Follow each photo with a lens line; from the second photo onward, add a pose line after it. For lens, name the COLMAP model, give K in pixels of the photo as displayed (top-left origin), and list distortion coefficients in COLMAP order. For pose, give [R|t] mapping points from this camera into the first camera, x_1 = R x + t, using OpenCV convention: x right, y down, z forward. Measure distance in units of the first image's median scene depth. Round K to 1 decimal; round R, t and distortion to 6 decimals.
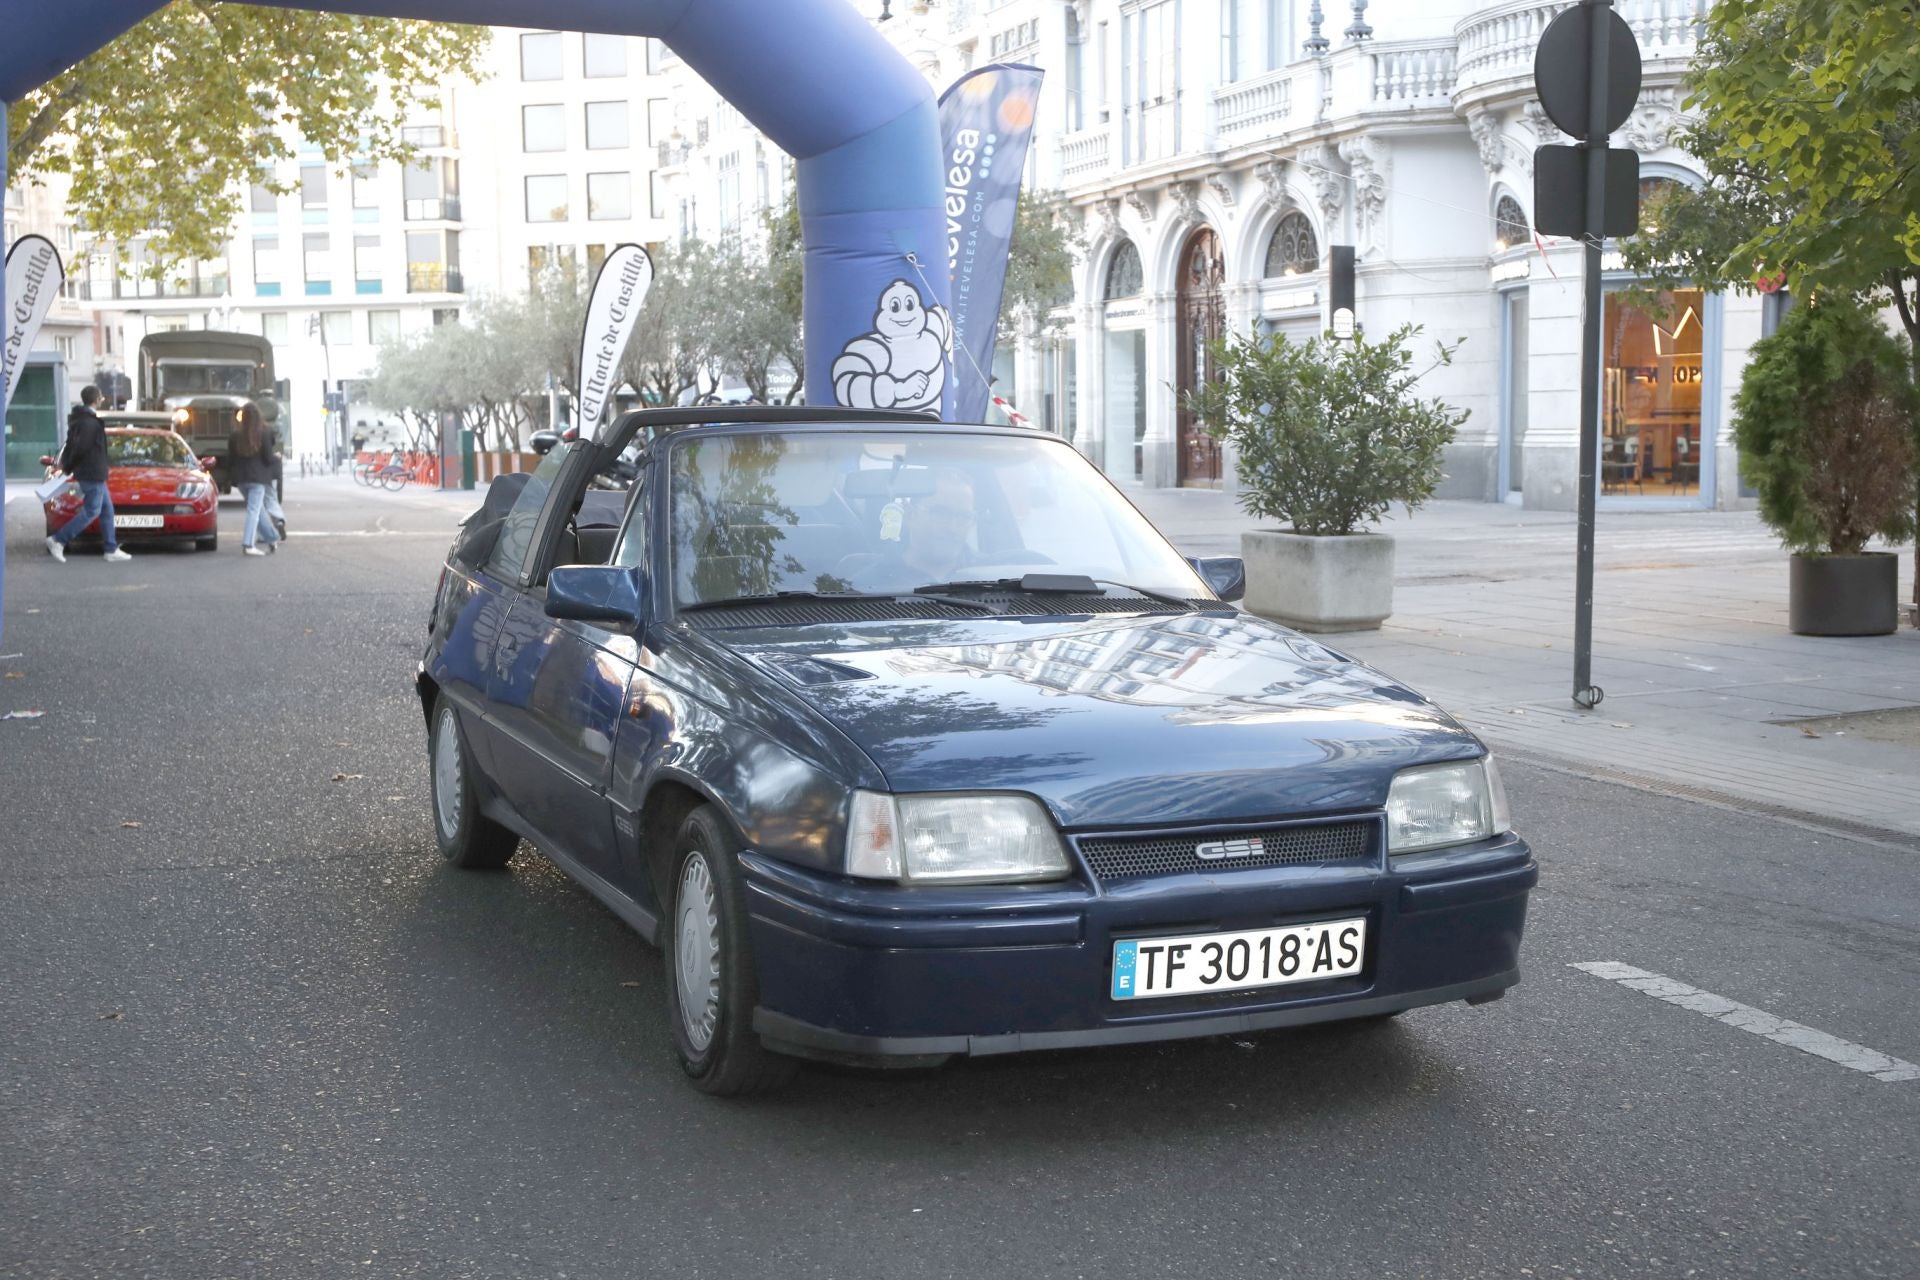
lens RADIAL K [[2261.9, 0, 964.0], [0, 2261.9, 642.0], [0, 0, 1]] dist [-0.008889, 0.151117]
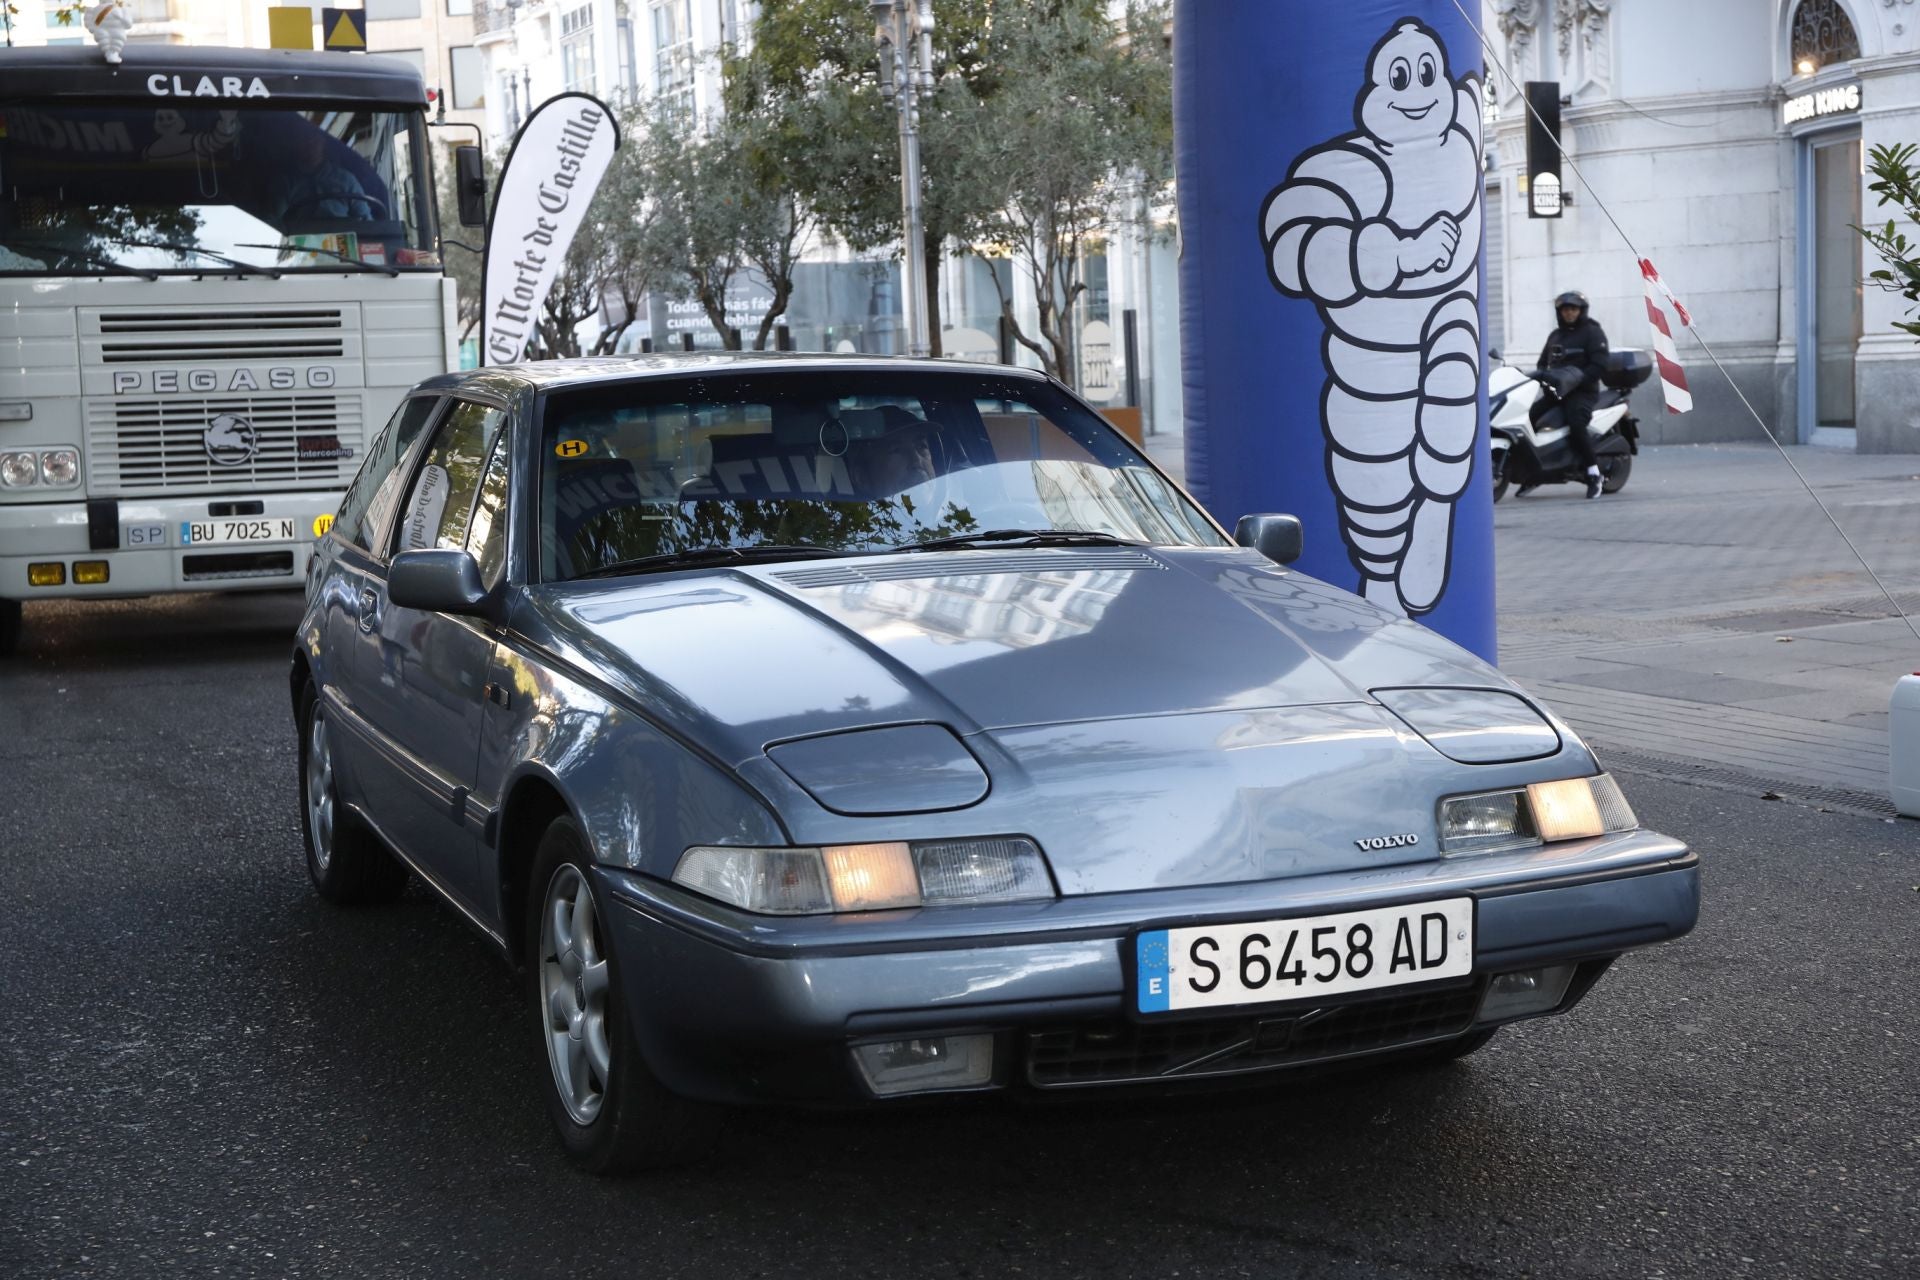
lens RADIAL K [[2739.4, 0, 963.9], [0, 2739.4, 642.5], [0, 0, 1]] dist [0.034596, 0.181527]
pose [[0.997874, -0.036945, 0.053688, -0.060413], [0.036744, 0.999314, 0.004735, -0.013625], [-0.053826, -0.002753, 0.998547, 0.163651]]
